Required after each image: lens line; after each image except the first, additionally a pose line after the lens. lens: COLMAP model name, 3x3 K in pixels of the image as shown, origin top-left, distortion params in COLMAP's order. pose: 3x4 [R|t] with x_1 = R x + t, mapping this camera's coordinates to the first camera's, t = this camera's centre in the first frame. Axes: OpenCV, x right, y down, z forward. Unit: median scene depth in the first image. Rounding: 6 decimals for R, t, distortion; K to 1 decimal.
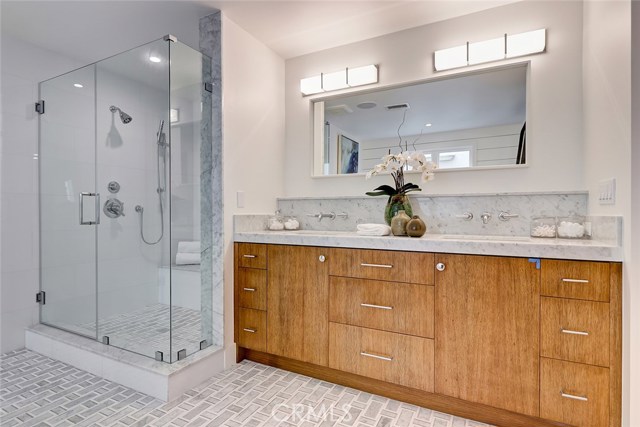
lens RADIAL K [[330.5, 0, 320.9], [0, 330.5, 209.8], [0, 0, 1]] dist [-0.003298, -0.000927]
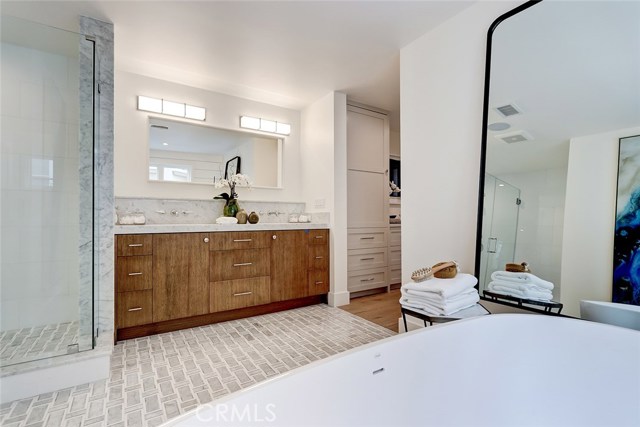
lens RADIAL K [[311.9, 0, 320.0], [0, 311.9, 213.5], [0, 0, 1]] dist [-0.001268, -0.000208]
pose [[0.465792, 0.015166, 0.884764, -0.983458], [0.003537, 0.999813, -0.019000, 0.057462], [-0.884887, 0.011980, 0.465651, -0.096316]]
